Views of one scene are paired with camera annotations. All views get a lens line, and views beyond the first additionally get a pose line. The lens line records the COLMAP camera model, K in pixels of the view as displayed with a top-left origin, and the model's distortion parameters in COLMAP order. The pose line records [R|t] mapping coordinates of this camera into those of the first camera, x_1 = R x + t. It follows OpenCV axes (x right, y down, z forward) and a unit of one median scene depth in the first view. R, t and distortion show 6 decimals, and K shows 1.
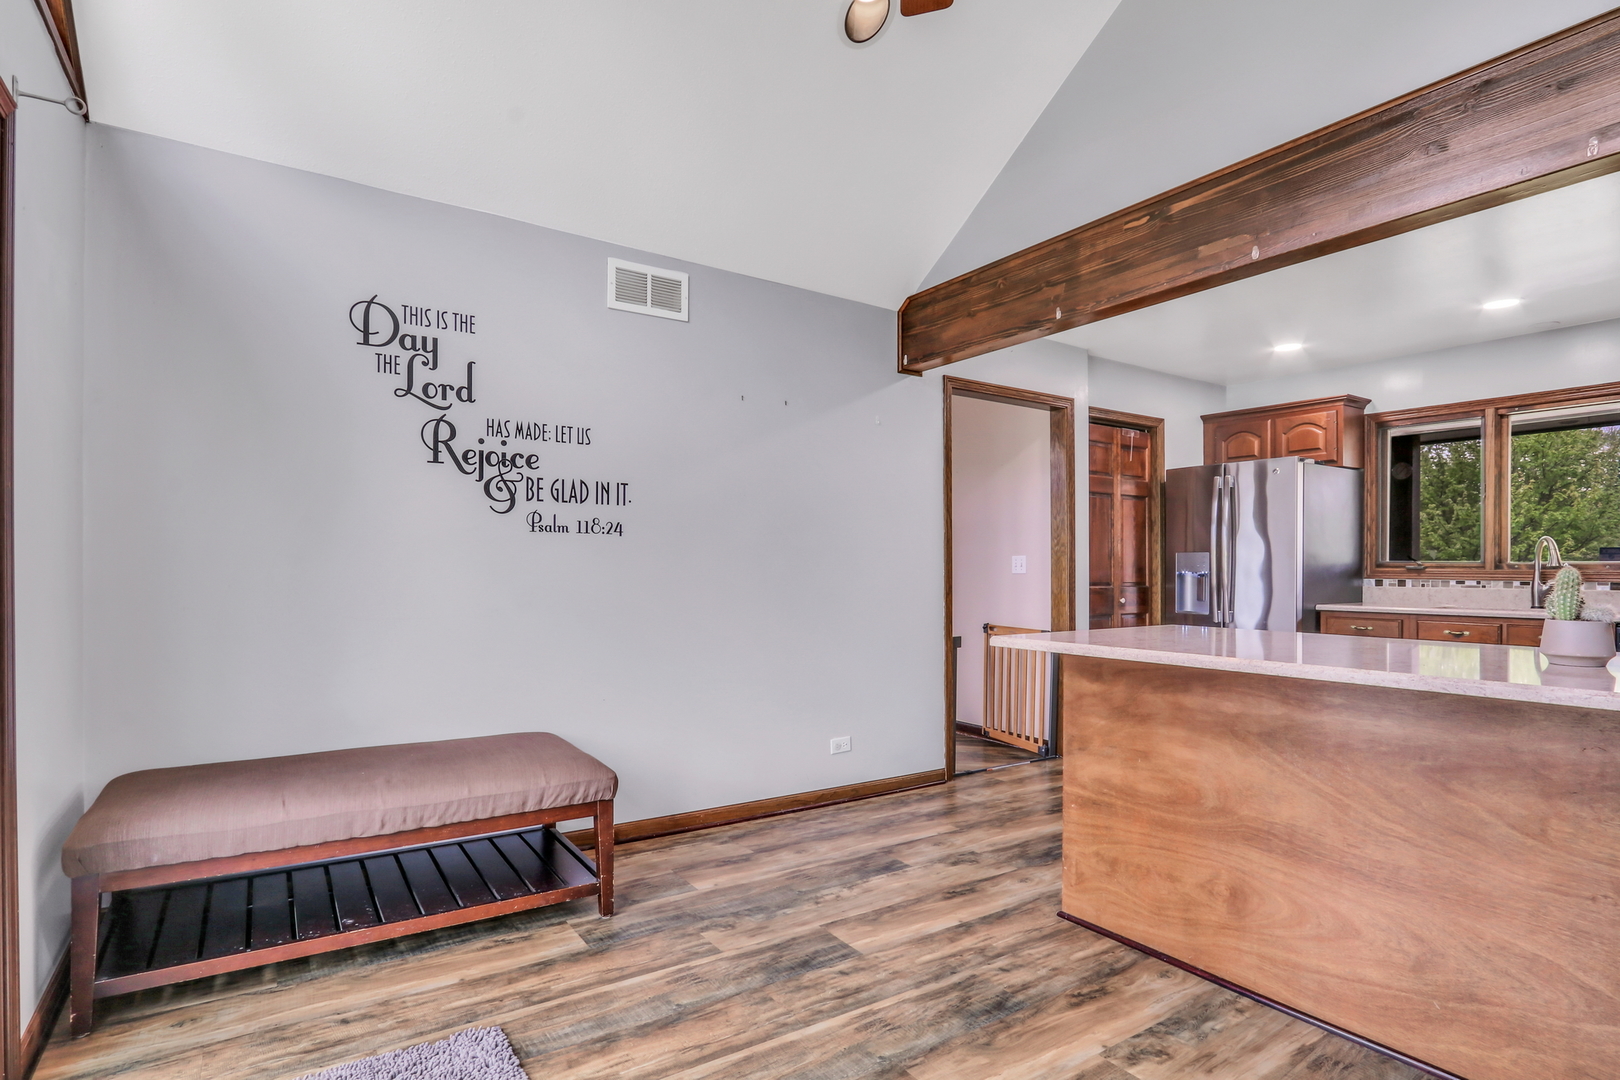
lens RADIAL K [[814.7, 0, 812.4], [0, 814.7, 566.8], [0, 0, 1]] dist [-0.019999, 0.006325]
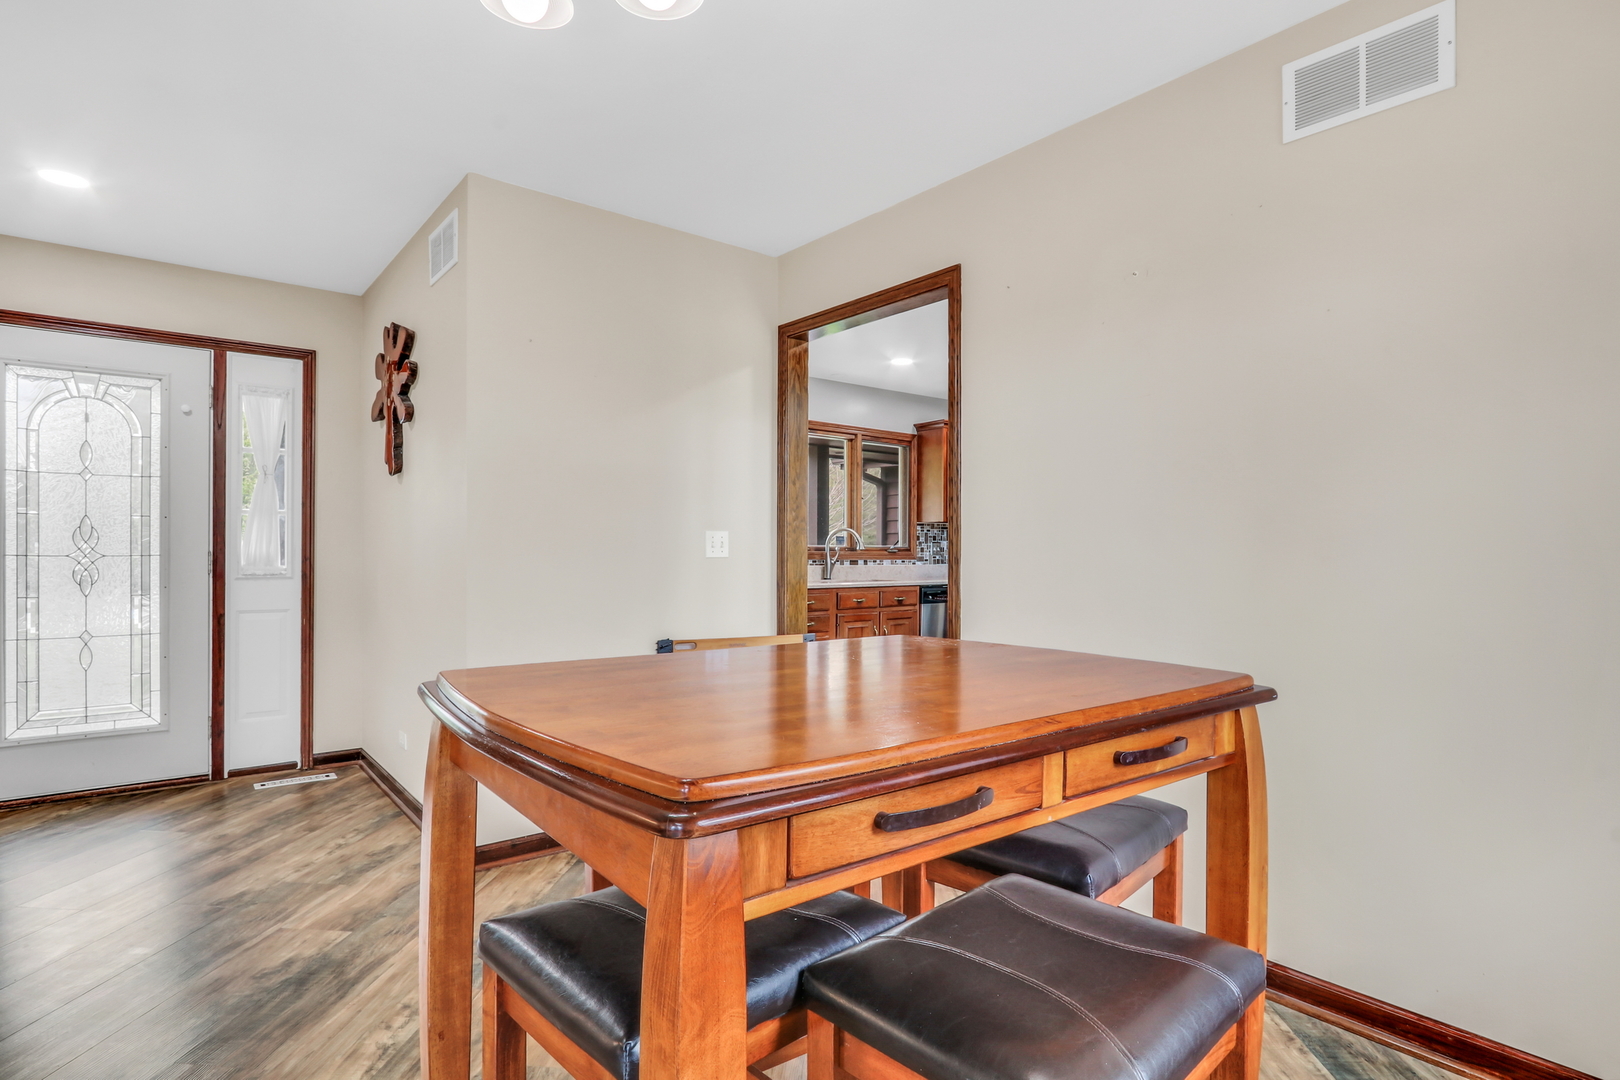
lens RADIAL K [[814.7, 0, 796.5], [0, 814.7, 548.8], [0, 0, 1]] dist [-0.019999, 0.006325]
pose [[-0.086603, 0.001064, 0.996242, -0.597850], [-0.005921, 0.999981, -0.001583, 0.002413], [-0.996225, -0.006036, -0.086595, 1.464396]]
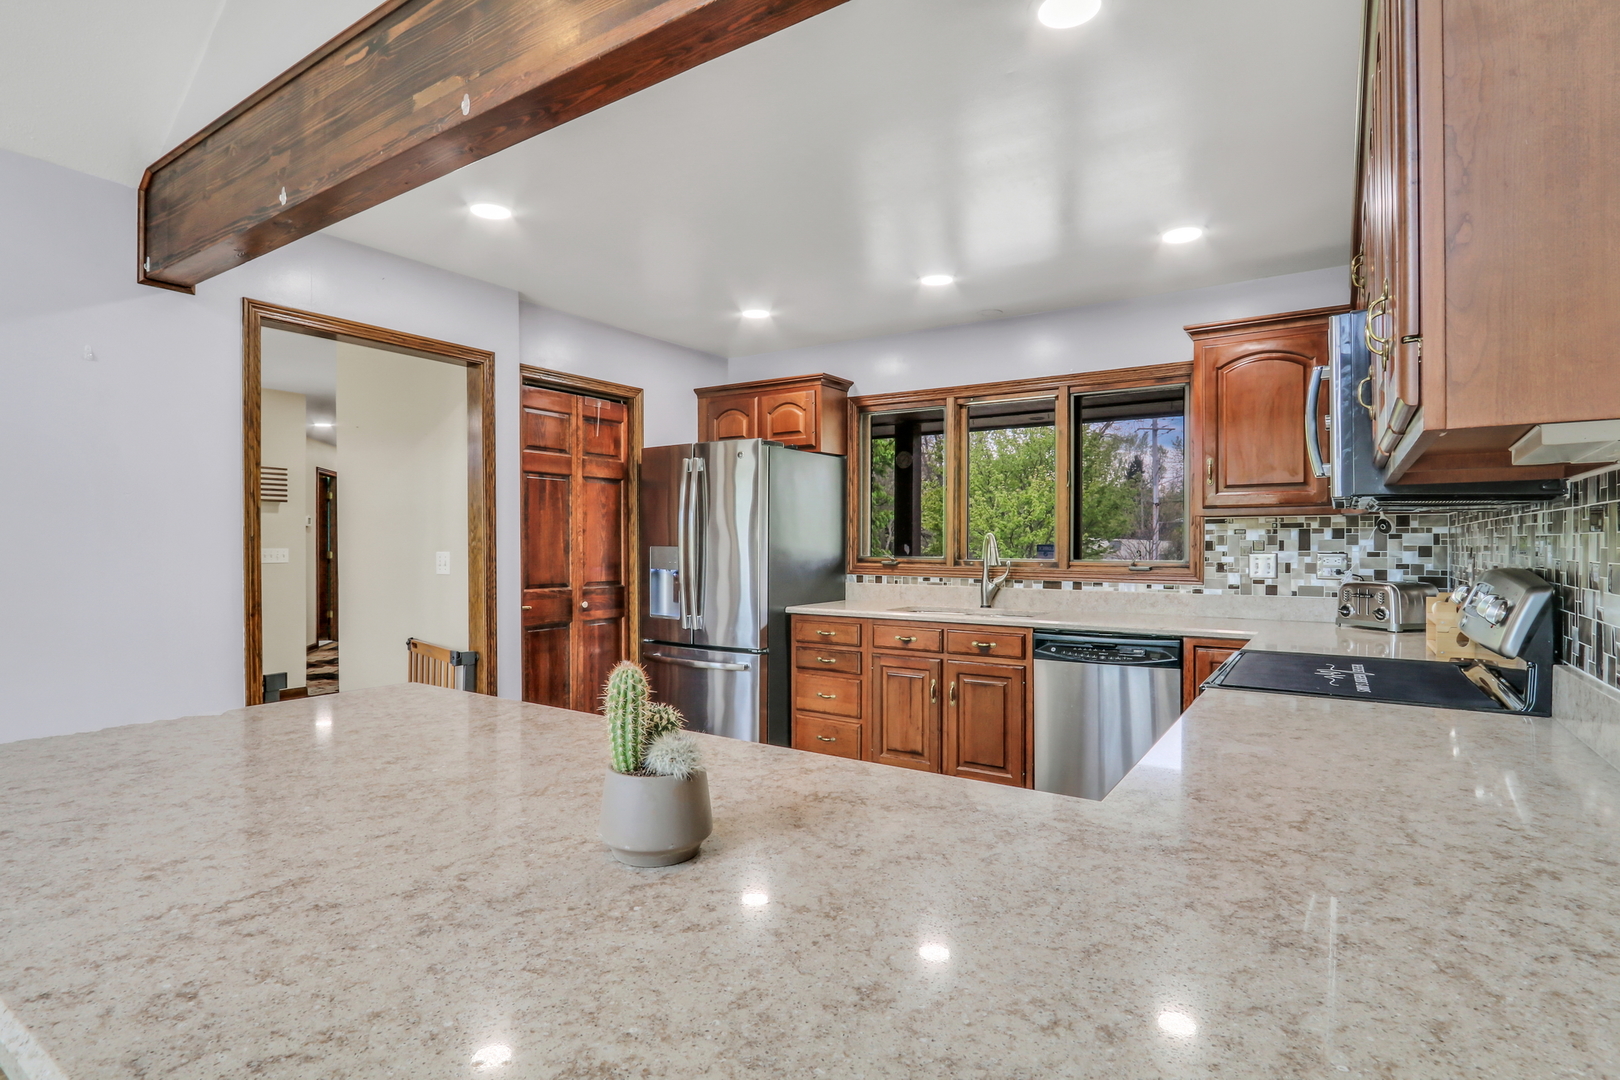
lens RADIAL K [[814.7, 0, 789.8], [0, 814.7, 546.6], [0, 0, 1]] dist [-0.019999, 0.006325]
pose [[0.927188, -0.003444, 0.374581, 0.399062], [0.000919, 0.999976, 0.006919, -0.034767], [-0.374595, -0.006071, 0.927169, 0.232393]]
